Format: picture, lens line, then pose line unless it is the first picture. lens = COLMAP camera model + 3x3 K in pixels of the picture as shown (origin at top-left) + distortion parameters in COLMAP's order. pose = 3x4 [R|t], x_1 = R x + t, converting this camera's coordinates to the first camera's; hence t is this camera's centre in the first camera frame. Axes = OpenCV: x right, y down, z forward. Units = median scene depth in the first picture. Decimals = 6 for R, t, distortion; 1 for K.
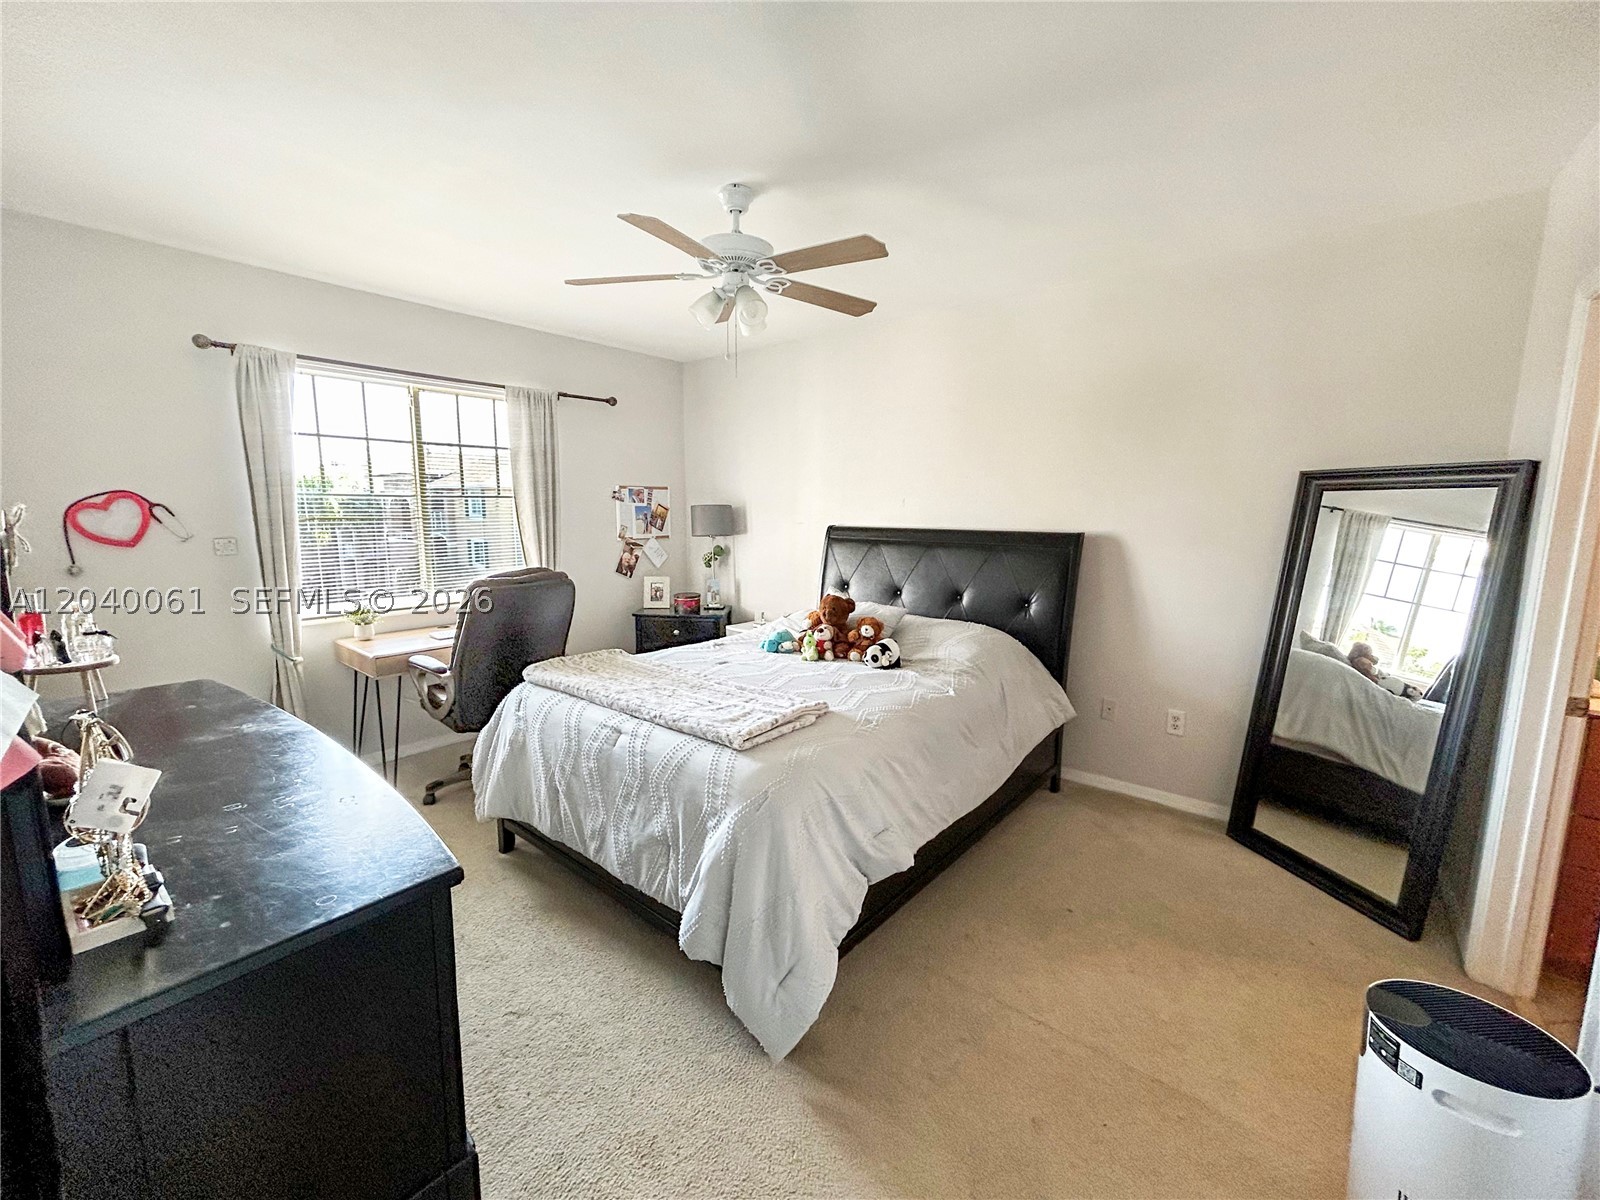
lens RADIAL K [[658.3, 0, 800.0], [0, 658.3, 600.0], [0, 0, 1]] dist [0.000232, 0.000088]
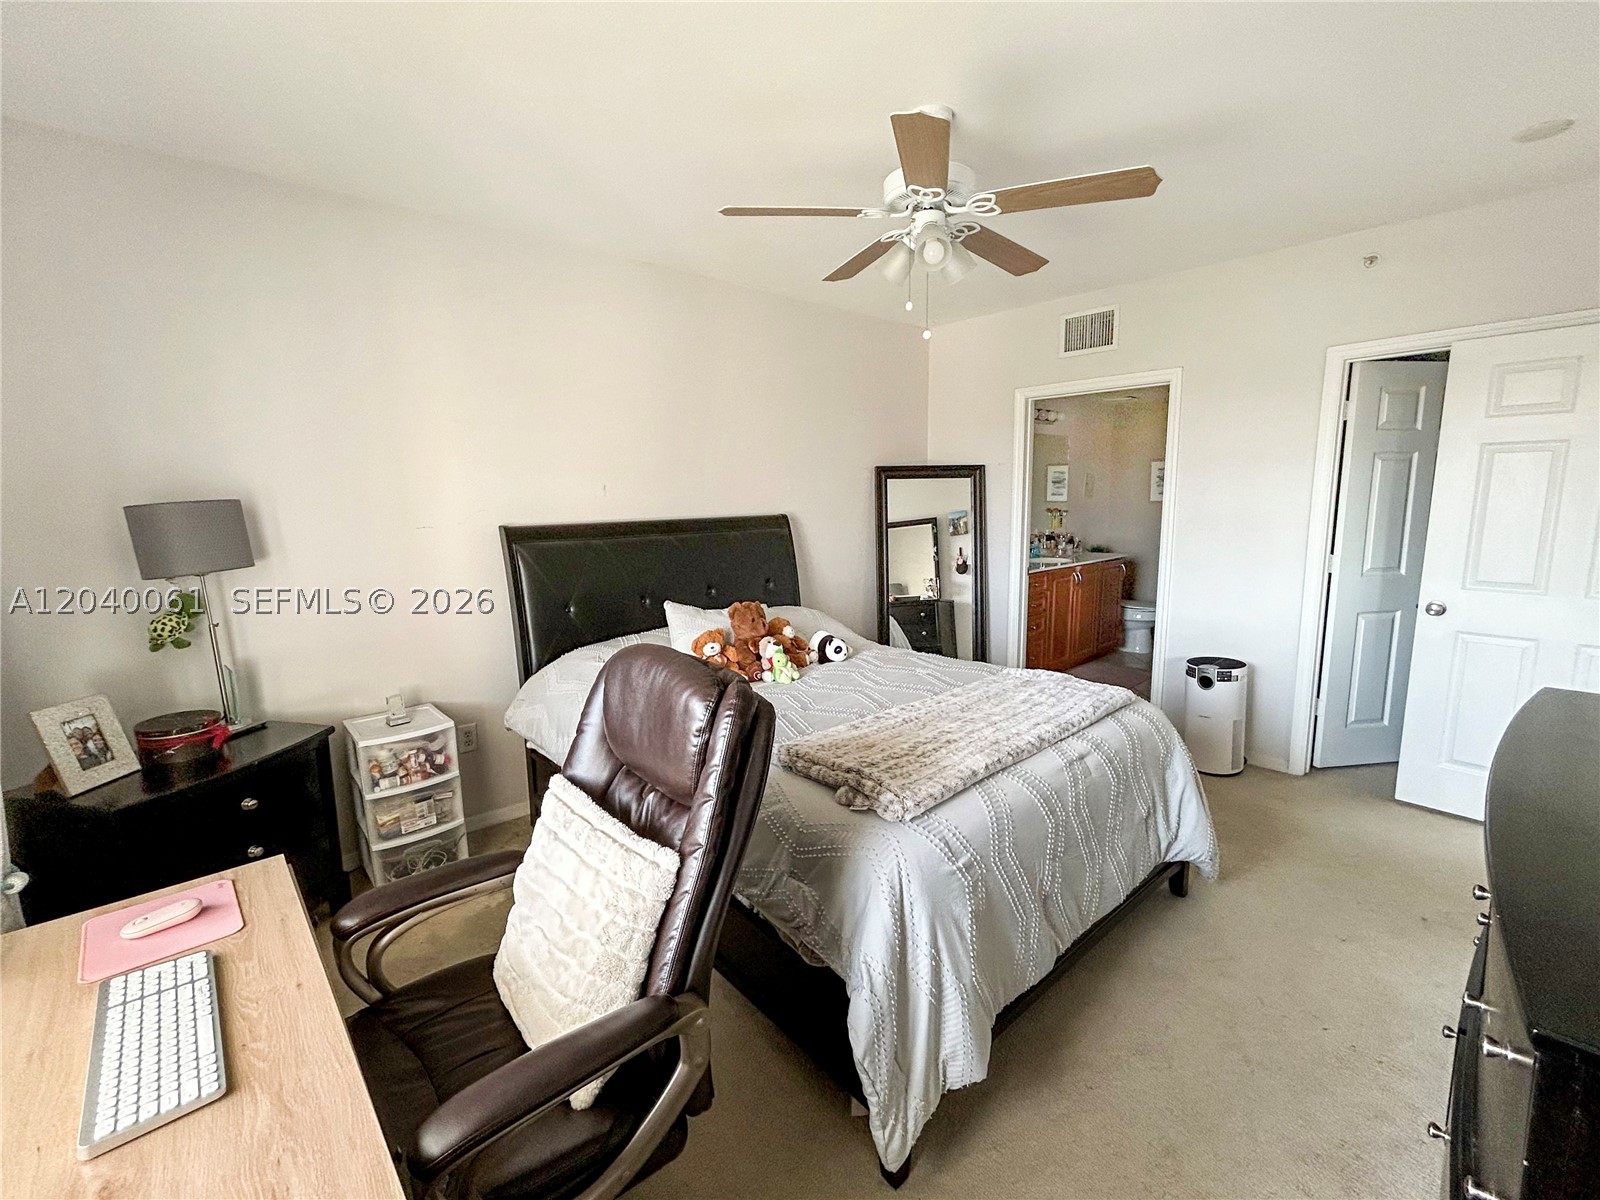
lens RADIAL K [[658.3, 0, 800.0], [0, 658.3, 600.0], [0, 0, 1]] dist [0.000232, 0.000088]
pose [[0.146026, -0.167213, 0.975047, -0.612080], [0.163629, 0.976119, 0.142891, -0.093508], [-0.975655, 0.138680, 0.169900, 0.661971]]
